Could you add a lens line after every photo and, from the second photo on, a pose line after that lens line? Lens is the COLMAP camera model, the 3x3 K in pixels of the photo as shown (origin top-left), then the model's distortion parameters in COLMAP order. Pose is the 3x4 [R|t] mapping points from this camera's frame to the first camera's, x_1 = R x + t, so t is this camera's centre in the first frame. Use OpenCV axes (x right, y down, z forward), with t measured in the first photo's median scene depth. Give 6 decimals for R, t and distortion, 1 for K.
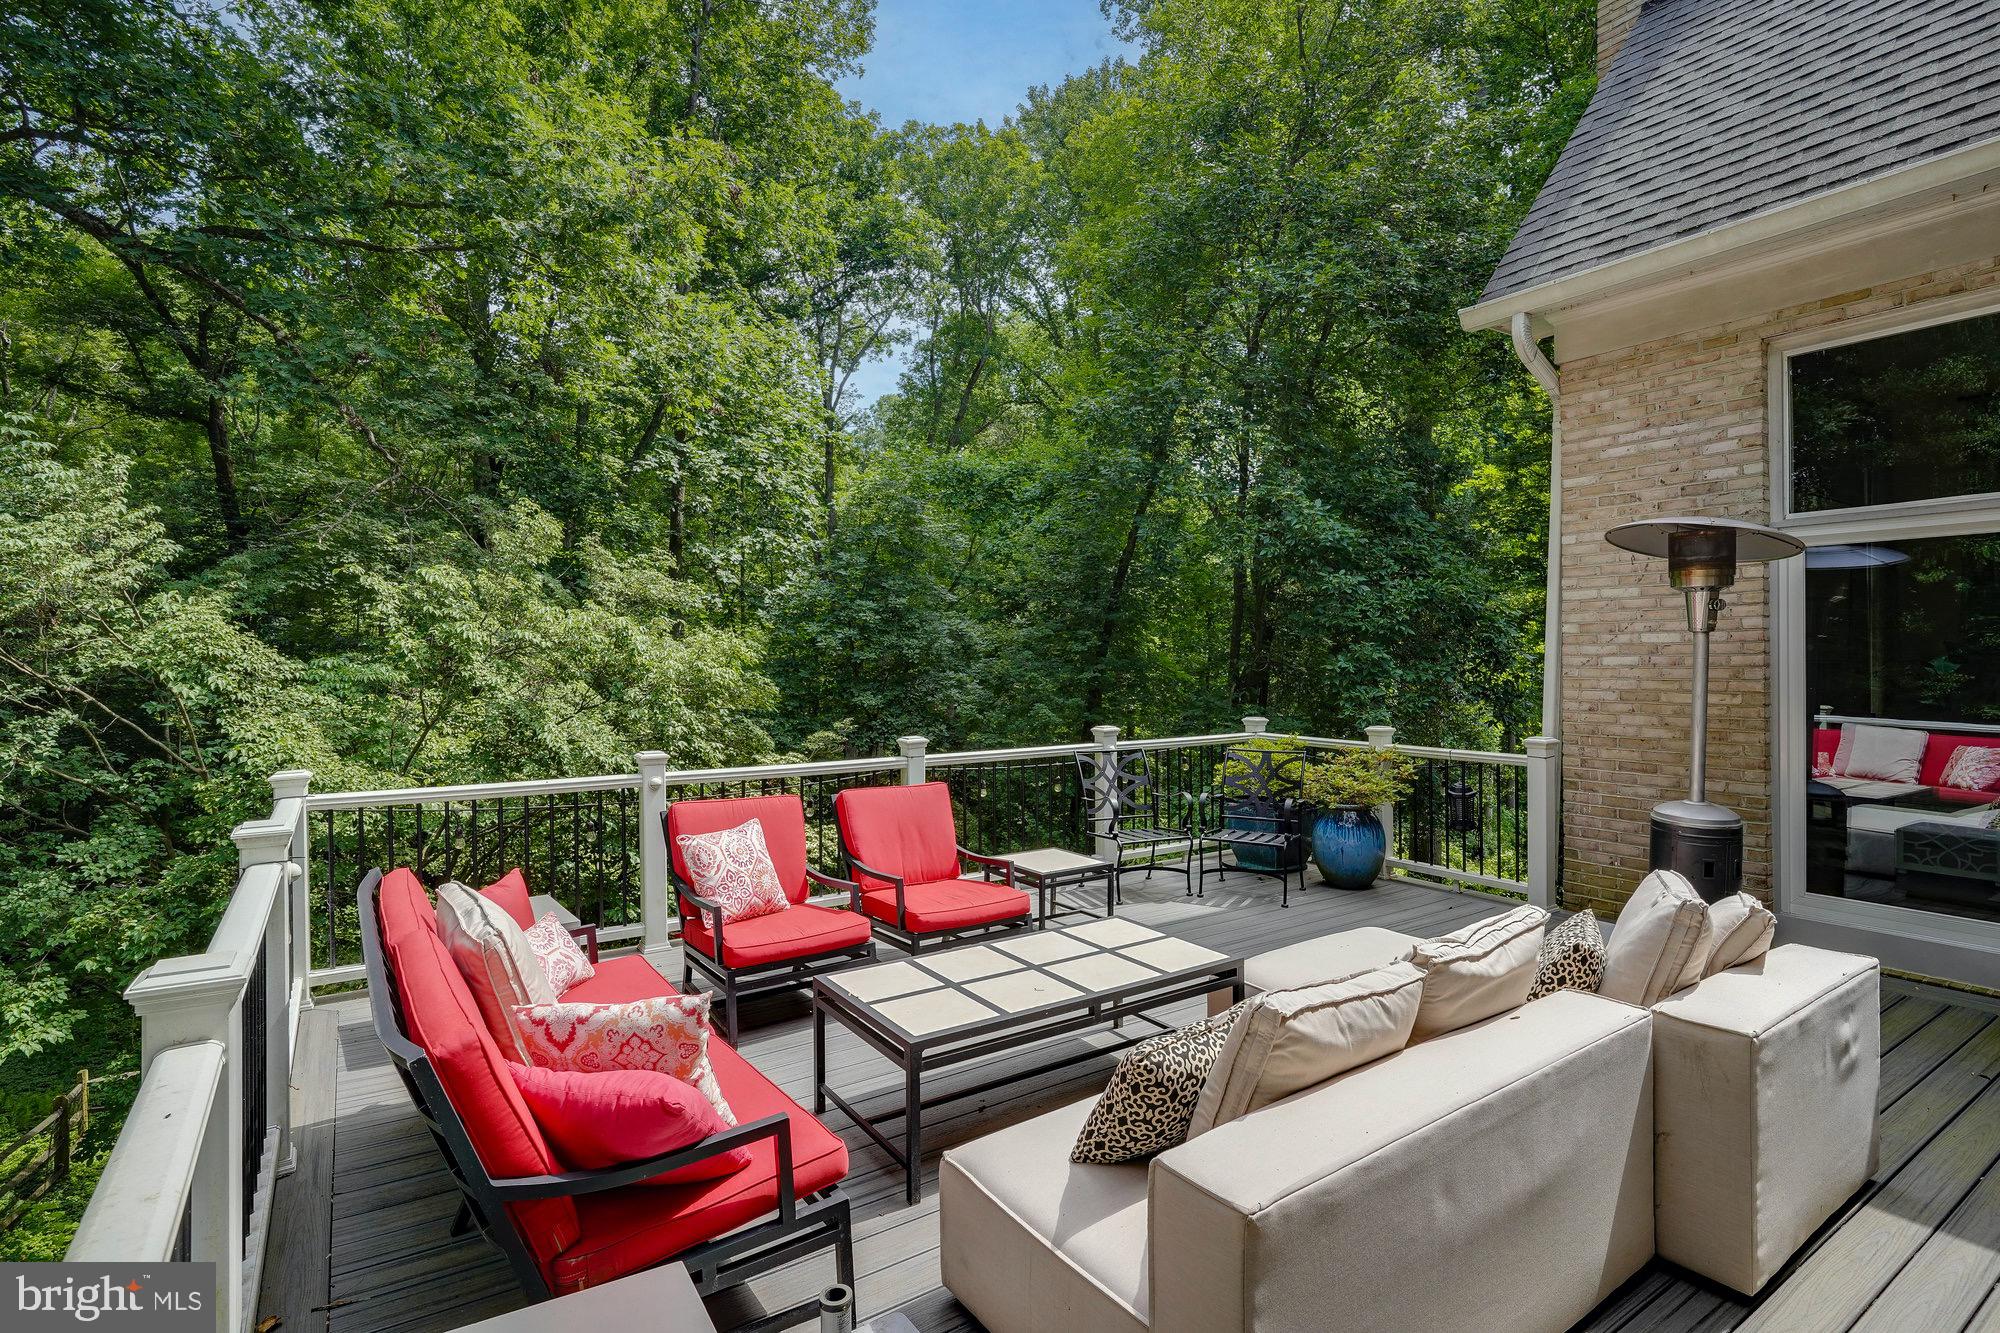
lens RADIAL K [[966.2, 0, 995.1], [0, 966.2, 660.9], [0, 0, 1]] dist [-0.013140, 0.008455]
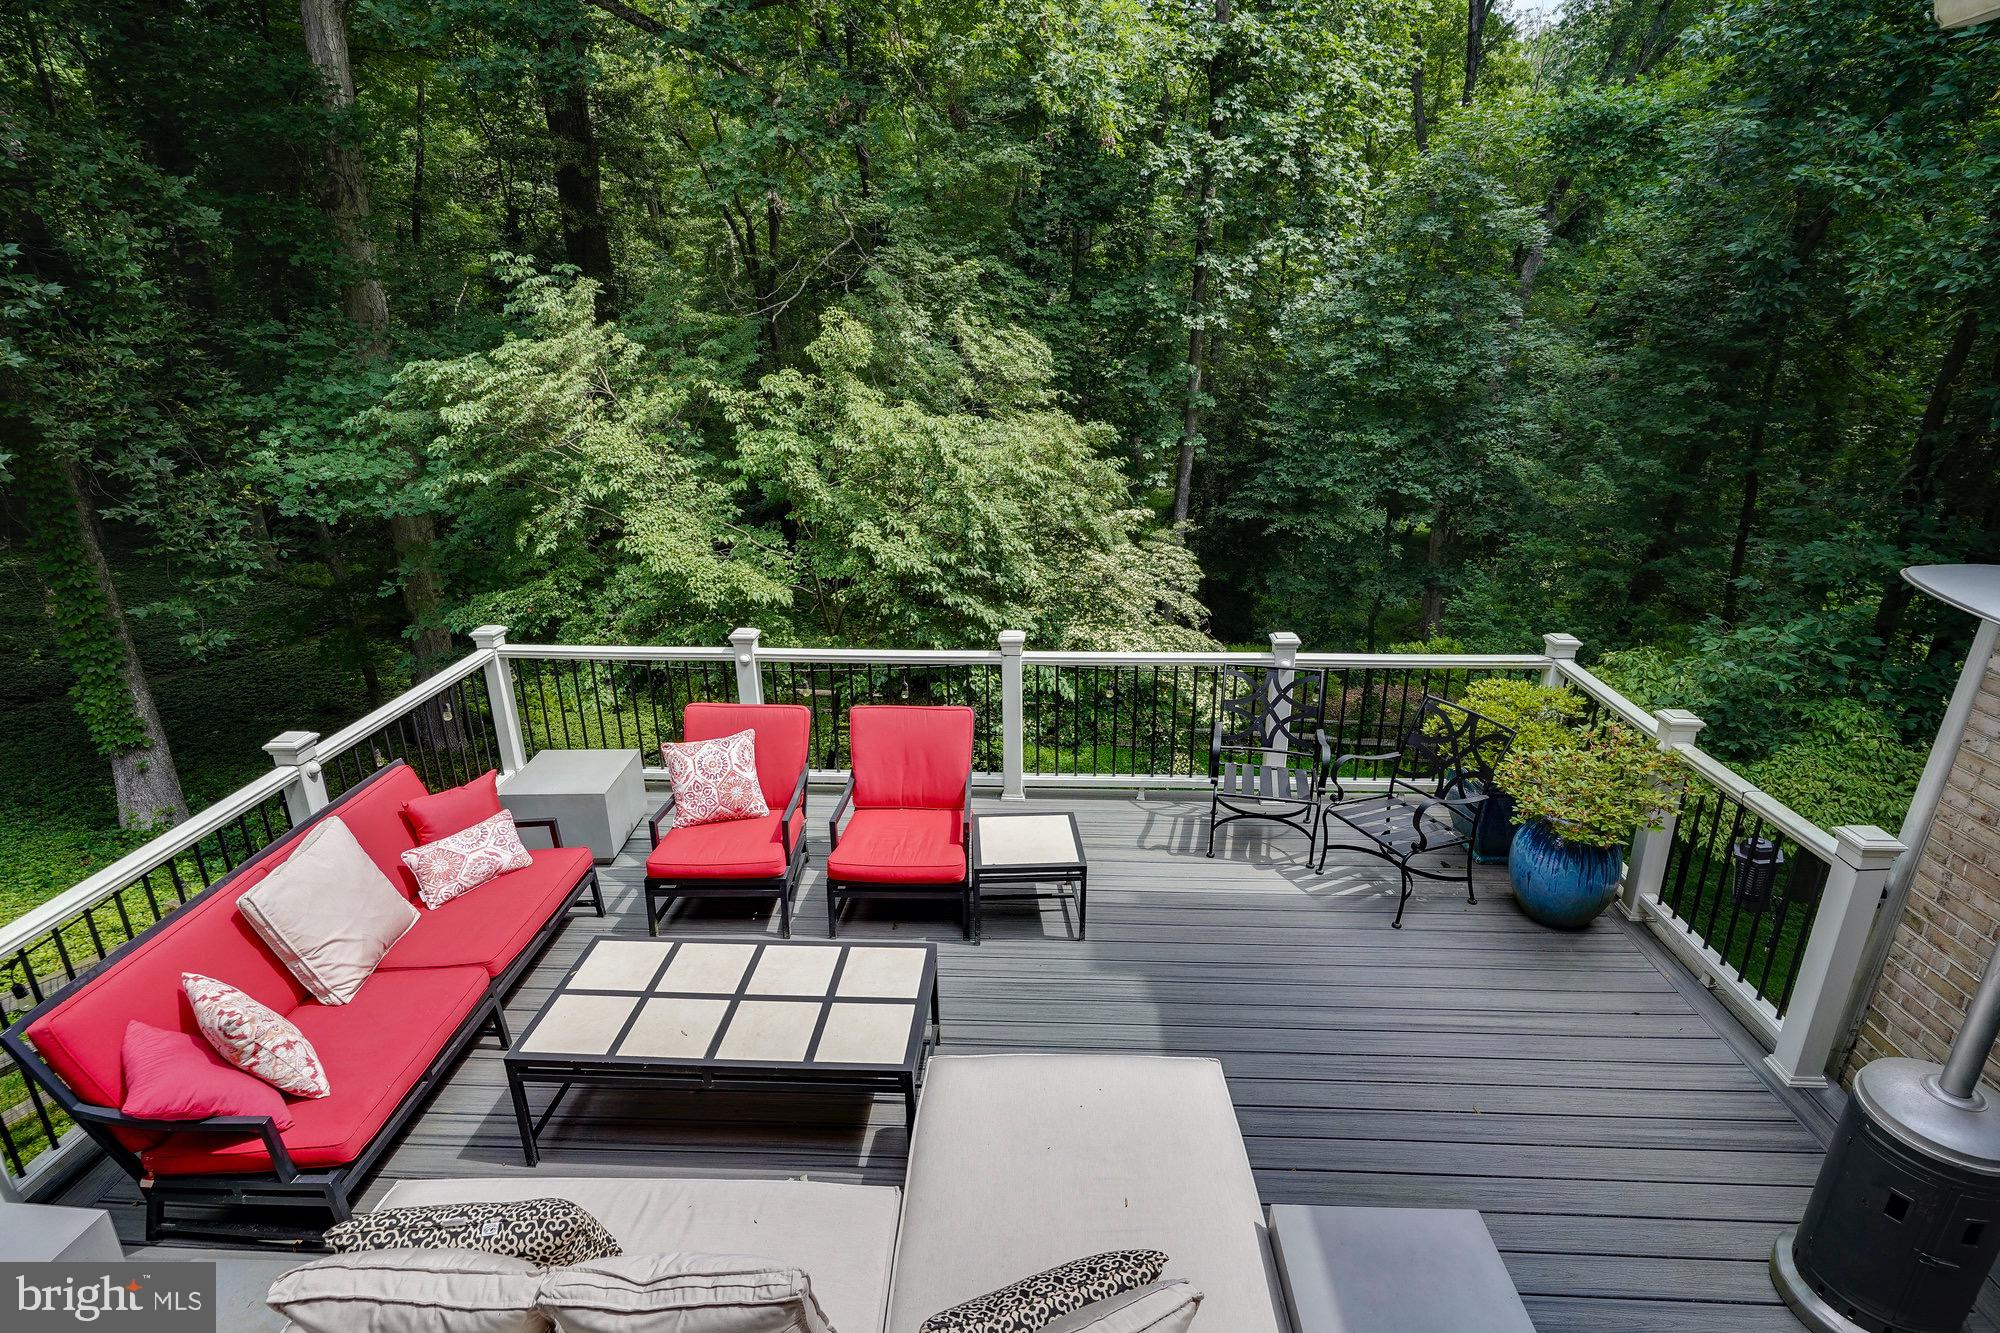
lens RADIAL K [[979.9, 0, 1000.0], [0, 979.9, 666.5], [0, 0, 1]] dist [-0.003298, -0.000246]
pose [[0.806160, 0.195056, -0.558622, 0.343050], [-0.000231, 0.944205, 0.329358, -0.157727], [0.591697, -0.265386, 0.761226, 0.203765]]
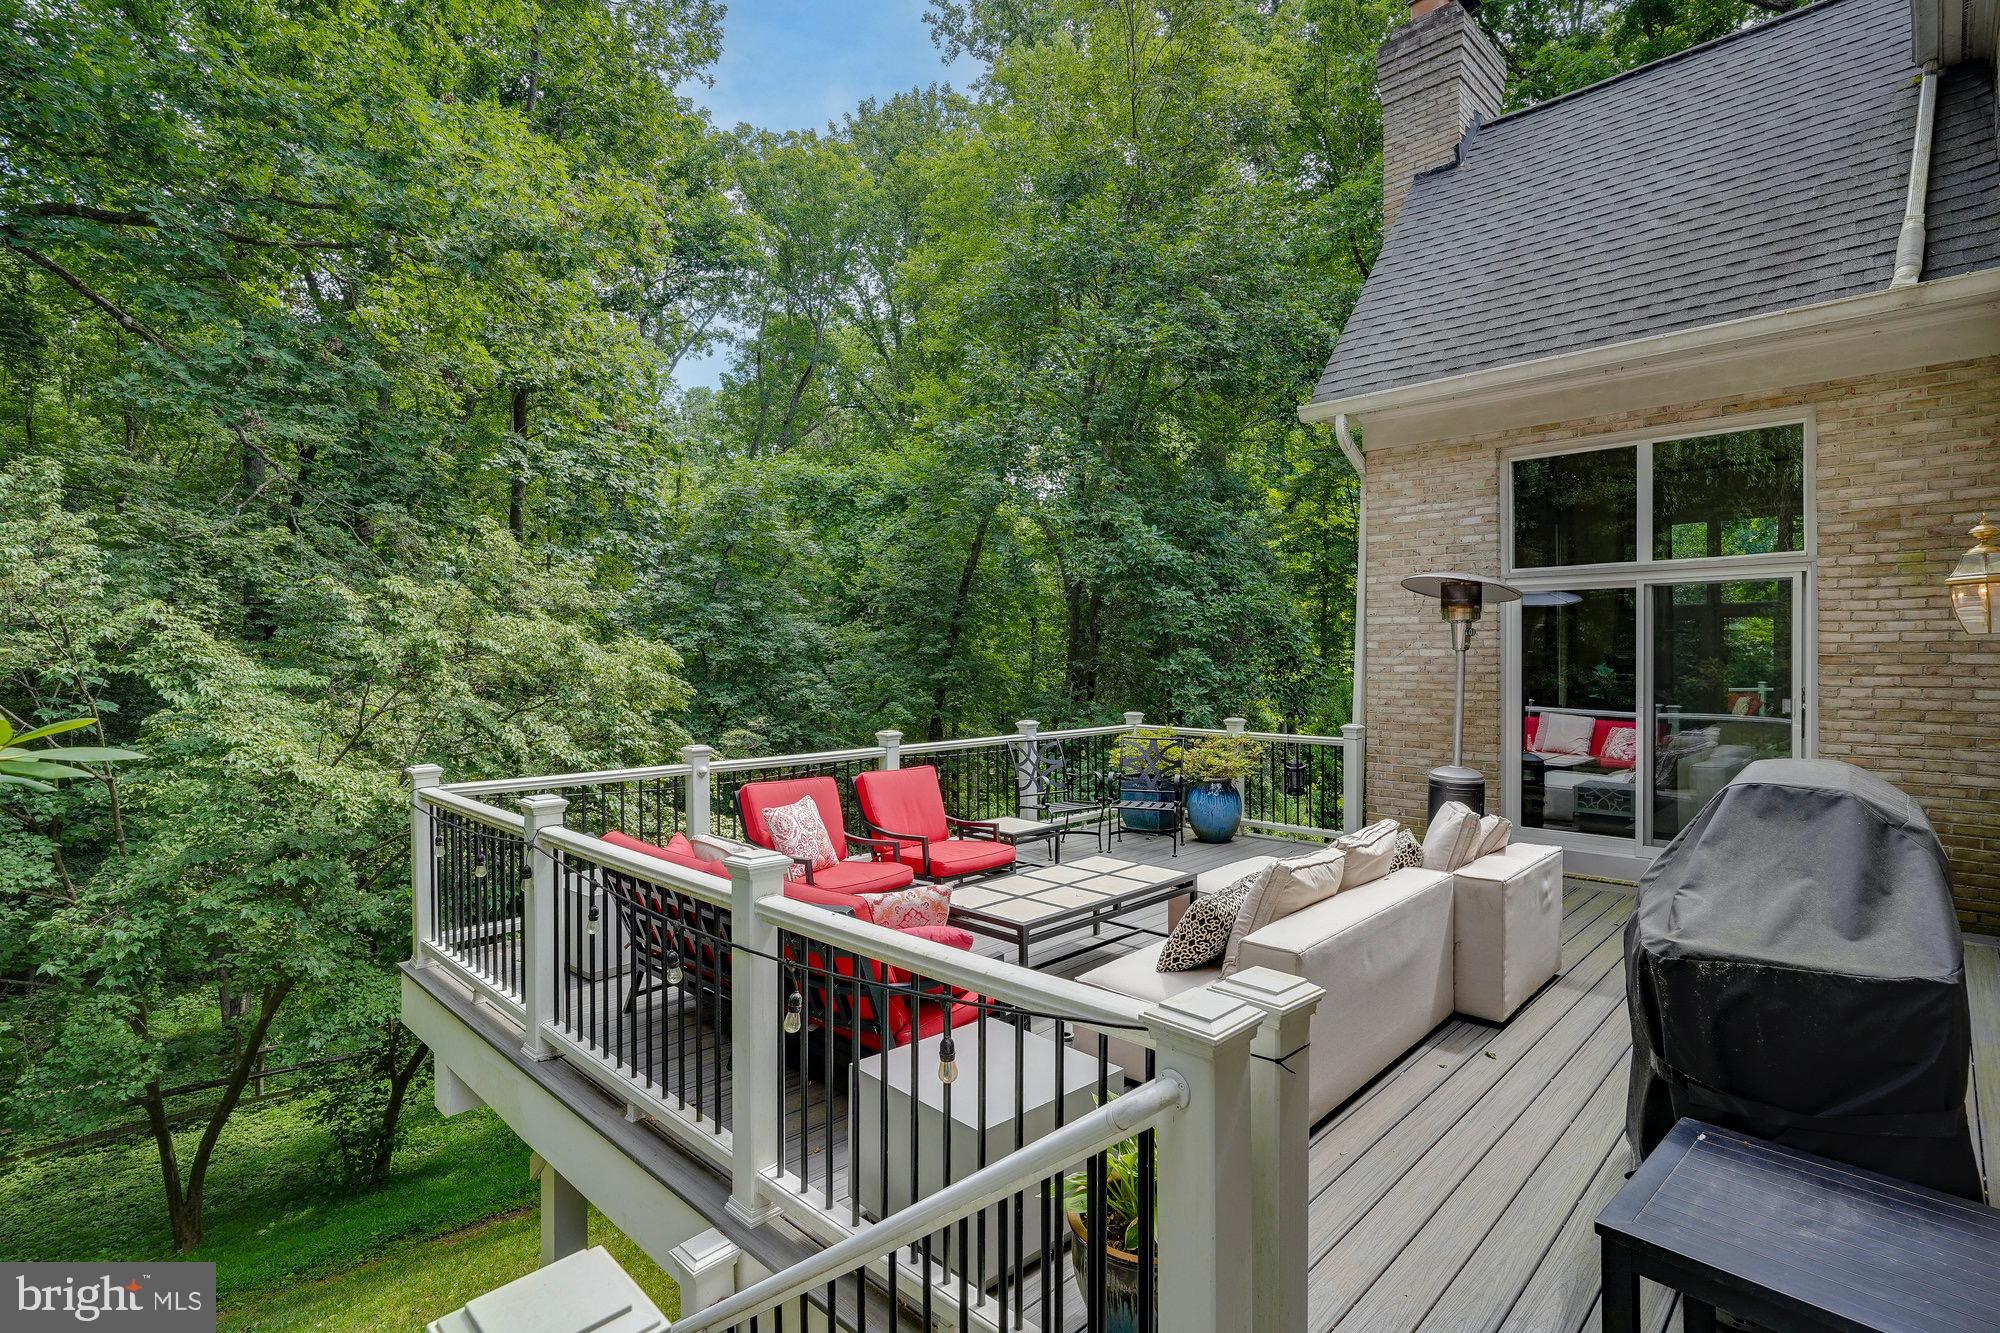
lens RADIAL K [[958.5, 0, 1004.1], [0, 958.5, 666.1], [0, 0, 1]] dist [-0.007027, -0.000079]
pose [[0.977388, -0.000591, 0.211455, -0.155313], [-0.000980, 0.999973, 0.007324, -0.009799], [-0.211454, -0.007365, 0.977360, -0.170032]]
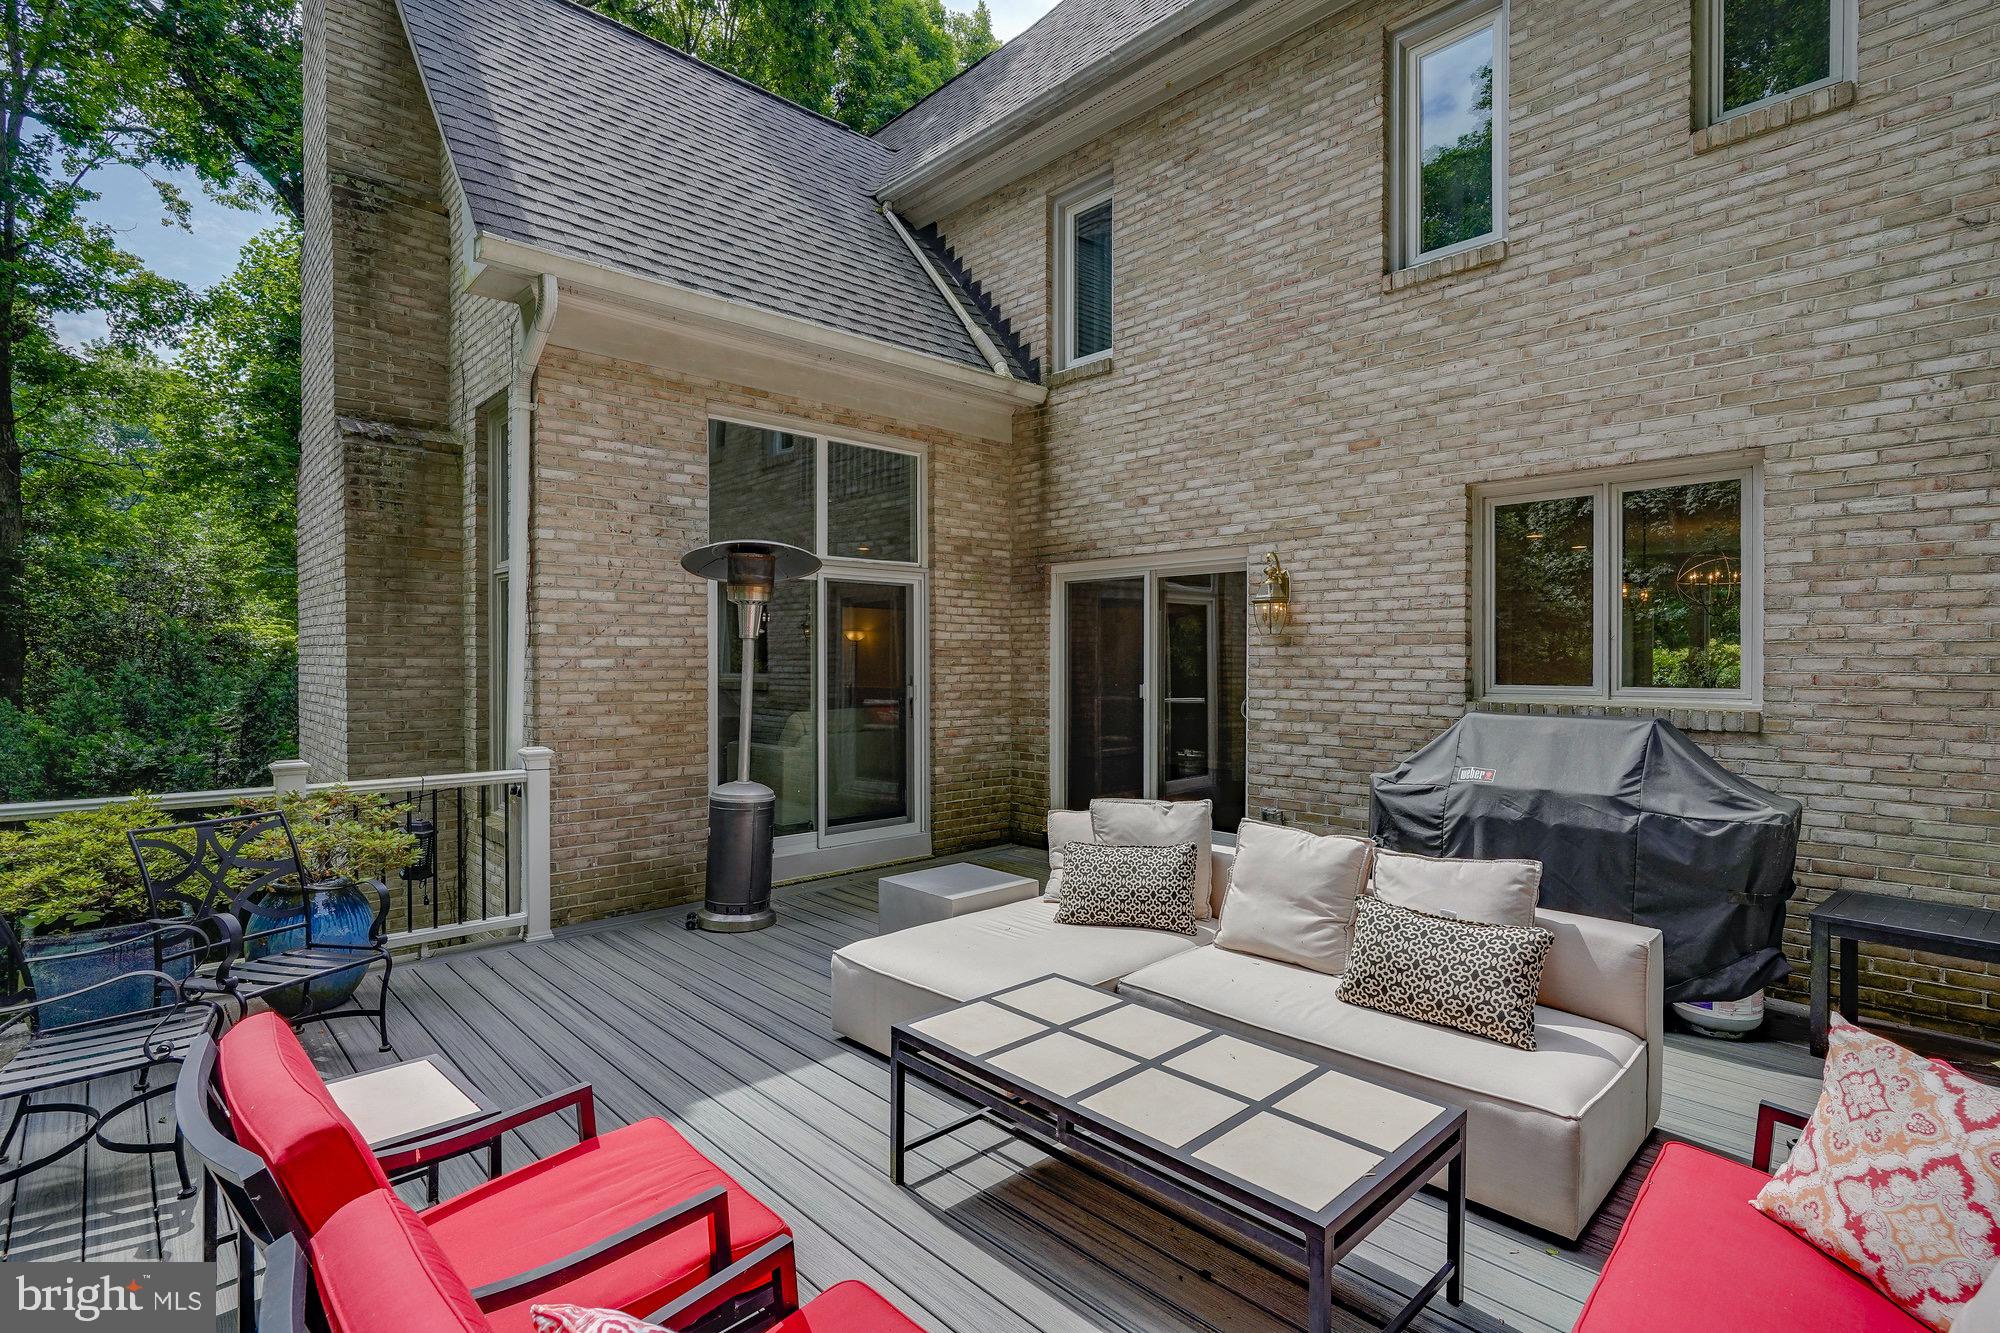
lens RADIAL K [[958.5, 0, 1004.1], [0, 958.5, 666.1], [0, 0, 1]] dist [-0.007027, -0.000079]
pose [[-0.170949, -0.004965, 0.985267, -0.301165], [-0.001570, 0.999987, 0.004767, -0.001737], [-0.985279, -0.000732, -0.170955, 0.544814]]
